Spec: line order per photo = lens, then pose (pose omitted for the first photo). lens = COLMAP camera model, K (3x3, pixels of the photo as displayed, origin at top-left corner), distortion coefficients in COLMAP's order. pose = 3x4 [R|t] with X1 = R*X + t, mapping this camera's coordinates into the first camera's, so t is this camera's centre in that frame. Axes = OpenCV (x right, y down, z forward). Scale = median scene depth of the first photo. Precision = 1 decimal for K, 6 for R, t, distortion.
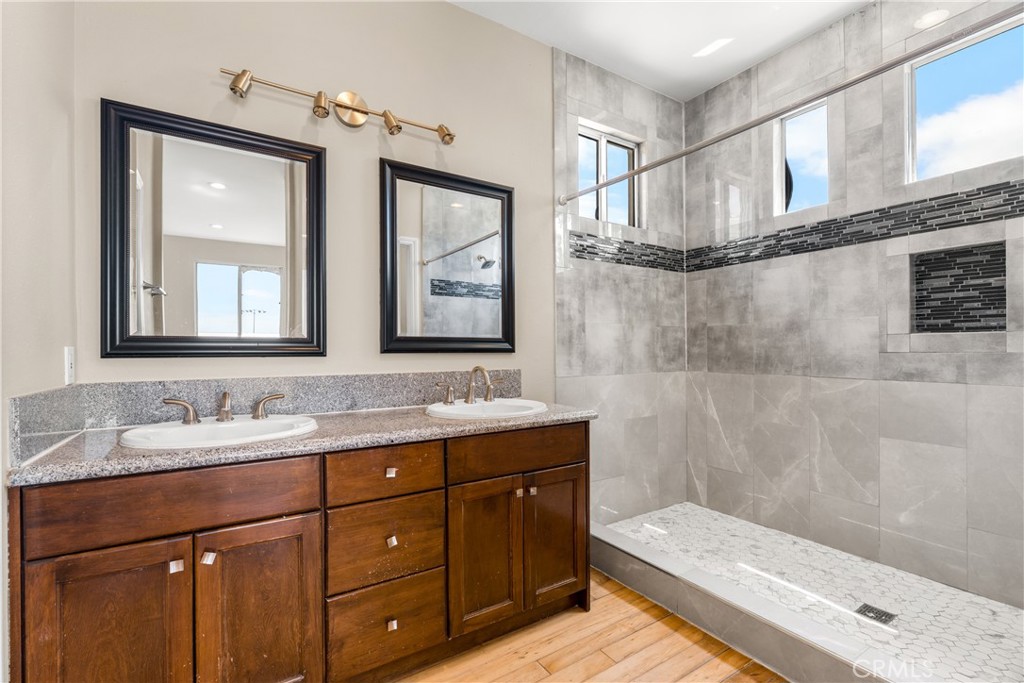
lens RADIAL K [[459.7, 0, 511.6], [0, 459.7, 346.7], [0, 0, 1]] dist [-0.001422, 0.000037]
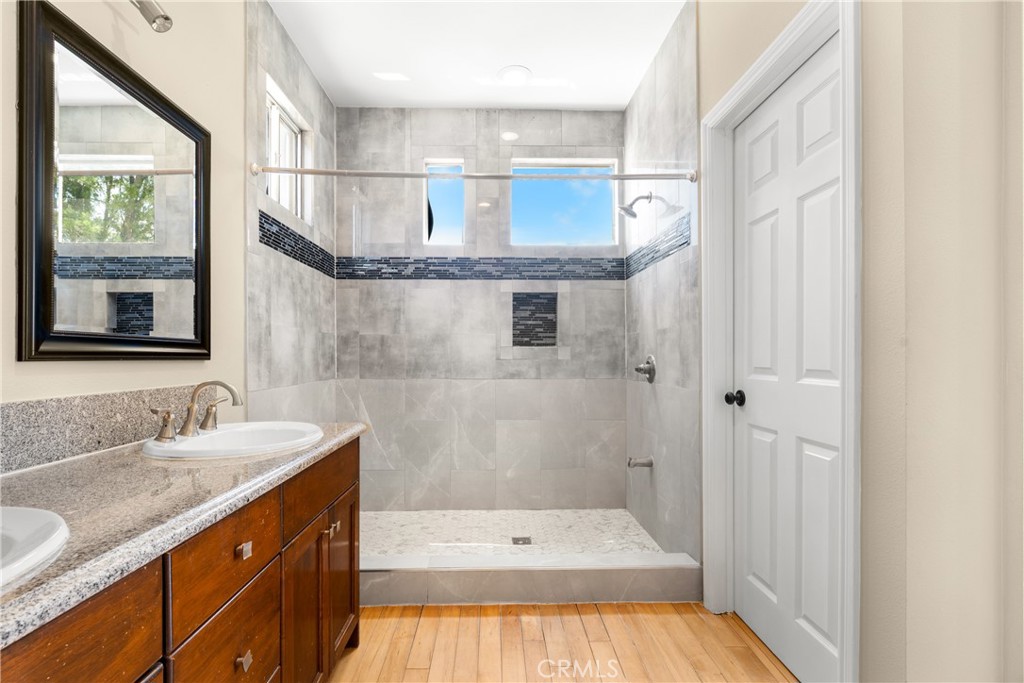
lens RADIAL K [[467.9, 0, 509.1], [0, 467.9, 352.3], [0, 0, 1]] dist [-0.003902, -0.000320]
pose [[0.509182, 0.012176, 0.860573, -0.384508], [-0.007309, 0.999925, -0.009823, 0.003804], [-0.860628, -0.001288, 0.509233, 0.223011]]
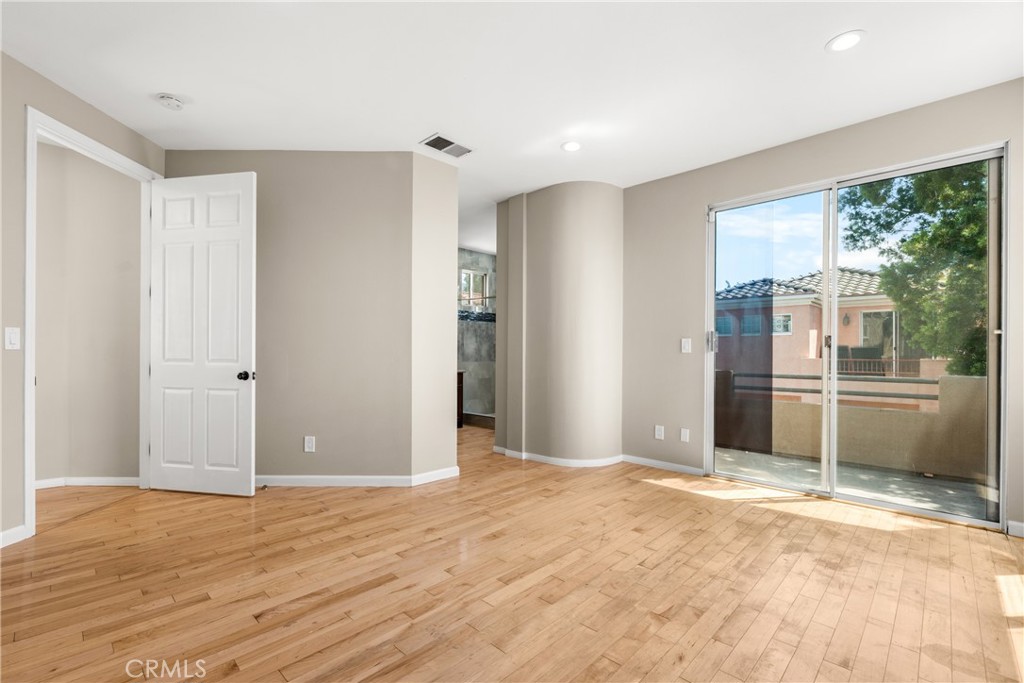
lens RADIAL K [[451.8, 0, 509.0], [0, 451.8, 352.4], [0, 0, 1]] dist [-0.004065, -0.000557]
pose [[0.971993, 0.010955, 0.234756, -0.241739], [-0.012986, 0.999890, 0.007106, -0.019824], [-0.234652, -0.009955, 0.972028, -1.932169]]
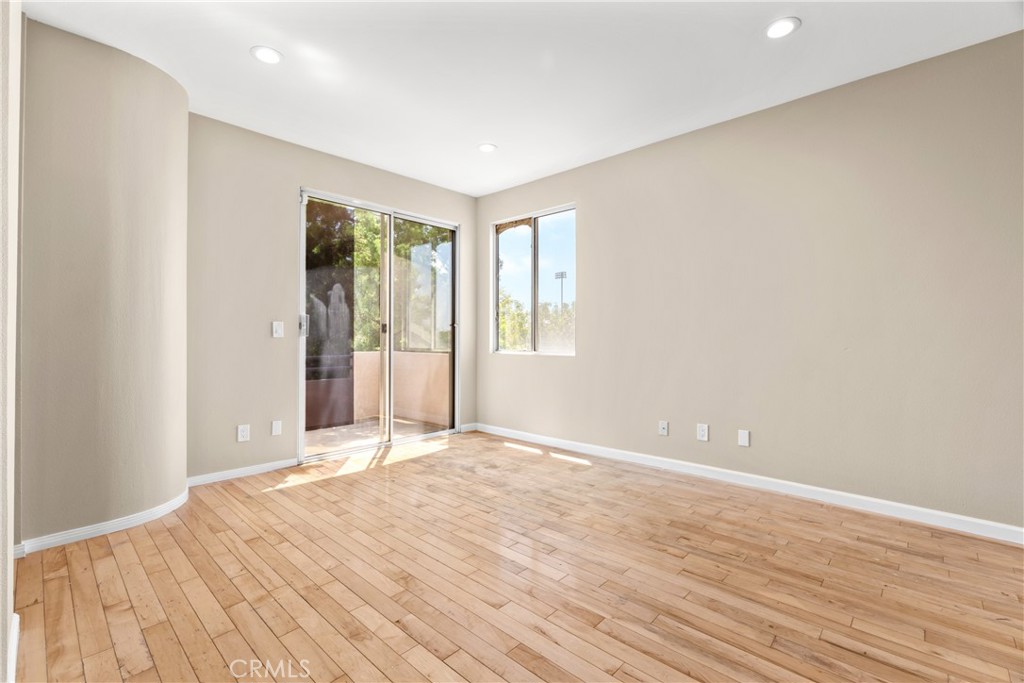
lens RADIAL K [[450.6, 0, 508.0], [0, 450.6, 336.1], [0, 0, 1]] dist [-0.003284, -0.000438]
pose [[-0.247637, 0.011075, 0.968790, -0.896174], [-0.006277, 0.999895, -0.013035, -0.003656], [-0.968833, -0.009309, -0.247541, -0.799074]]
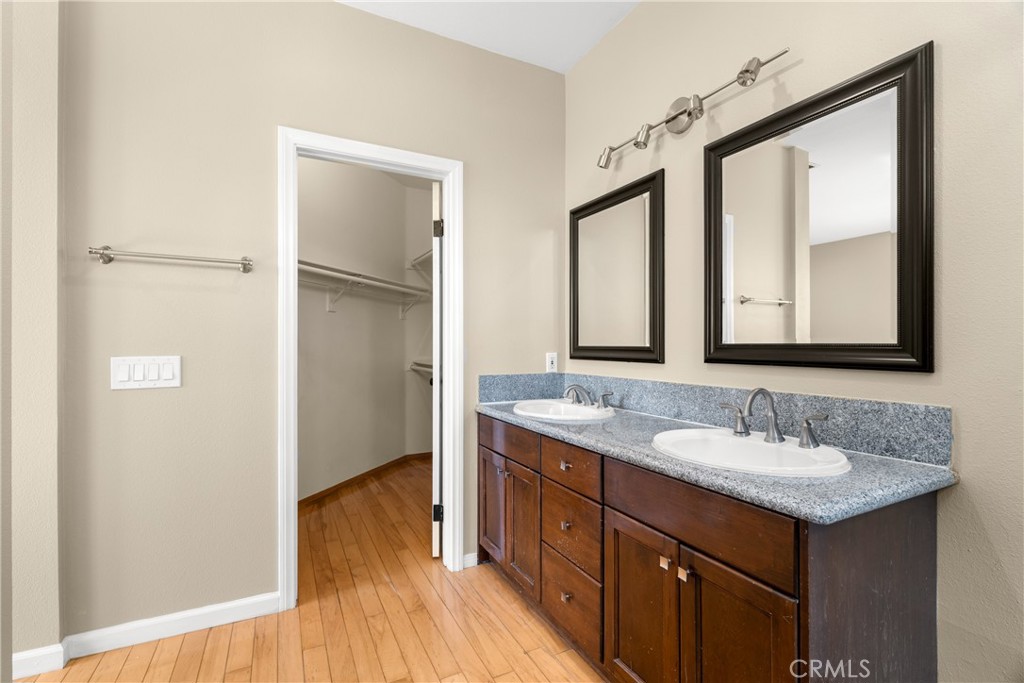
lens RADIAL K [[459.7, 0, 511.6], [0, 459.7, 346.7], [0, 0, 1]] dist [-0.001422, 0.000037]
pose [[-0.101650, 0.004684, -0.994809, 0.549284], [0.002841, 0.999986, 0.004418, -0.019183], [0.994816, -0.002377, -0.101662, 0.601937]]
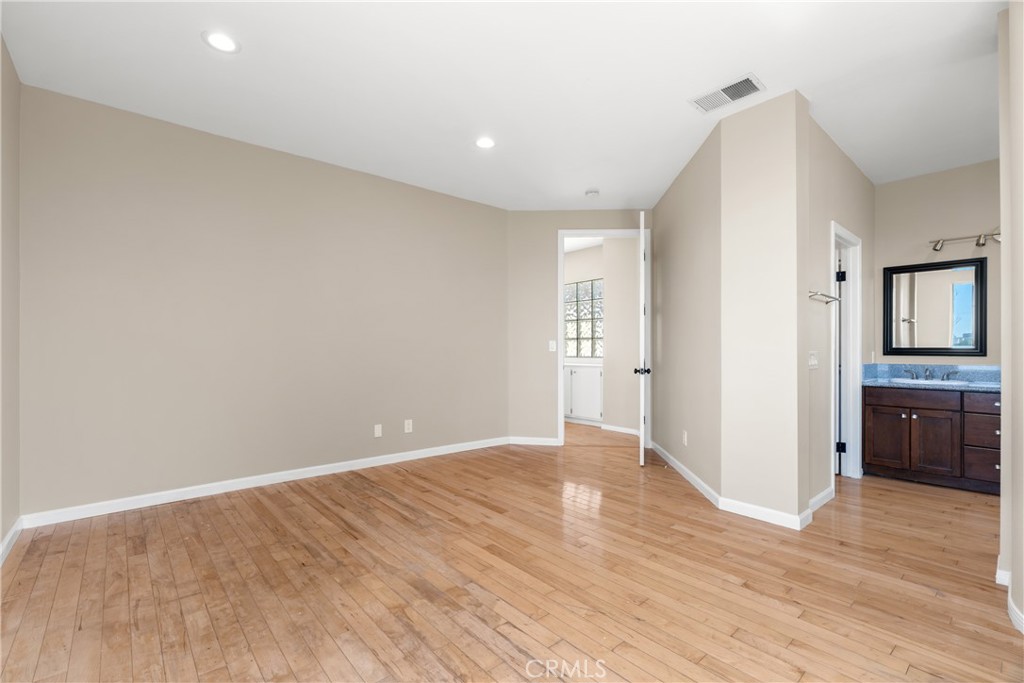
lens RADIAL K [[451.8, 0, 509.0], [0, 451.8, 352.4], [0, 0, 1]] dist [-0.004065, -0.000557]
pose [[0.149510, 0.009086, -0.988718, 1.026854], [0.004360, 0.999942, 0.009849, -0.020822], [0.988751, -0.005784, 0.149462, -1.156441]]
